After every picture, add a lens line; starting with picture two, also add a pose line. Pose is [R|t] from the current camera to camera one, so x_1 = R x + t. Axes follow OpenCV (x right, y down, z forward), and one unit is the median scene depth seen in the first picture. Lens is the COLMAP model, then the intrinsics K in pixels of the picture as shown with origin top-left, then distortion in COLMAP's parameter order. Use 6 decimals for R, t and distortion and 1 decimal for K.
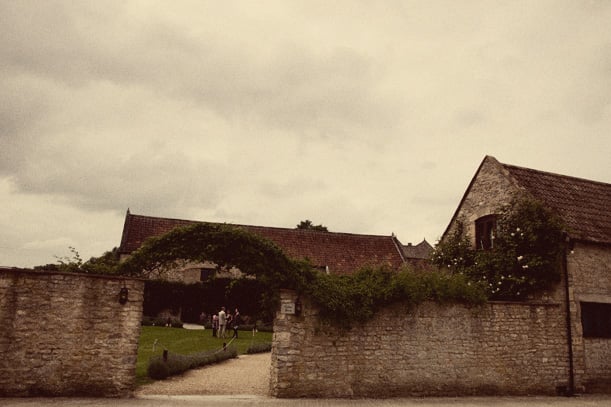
lens RADIAL K [[494.8, 0, 305.5], [0, 494.8, 203.5], [0, 0, 1]] dist [-0.080662, -0.000757]
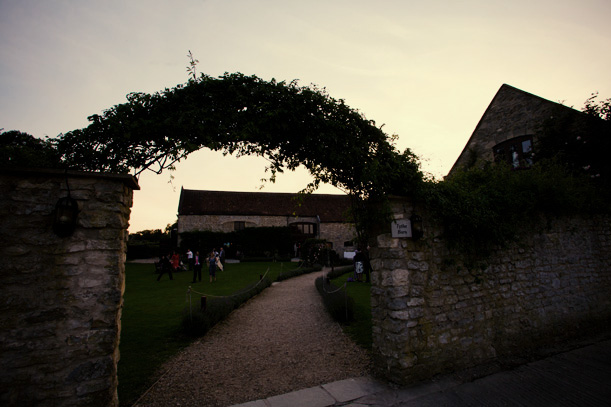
lens RADIAL K [[298.0, 0, 305.5], [0, 298.0, 203.5], [0, 0, 1]] dist [-0.075480, 0.026669]
pose [[0.997525, -0.061780, 0.033575, -0.155671], [0.059227, 0.995619, 0.072356, 0.150553], [-0.037898, -0.070188, 0.996814, 0.654185]]
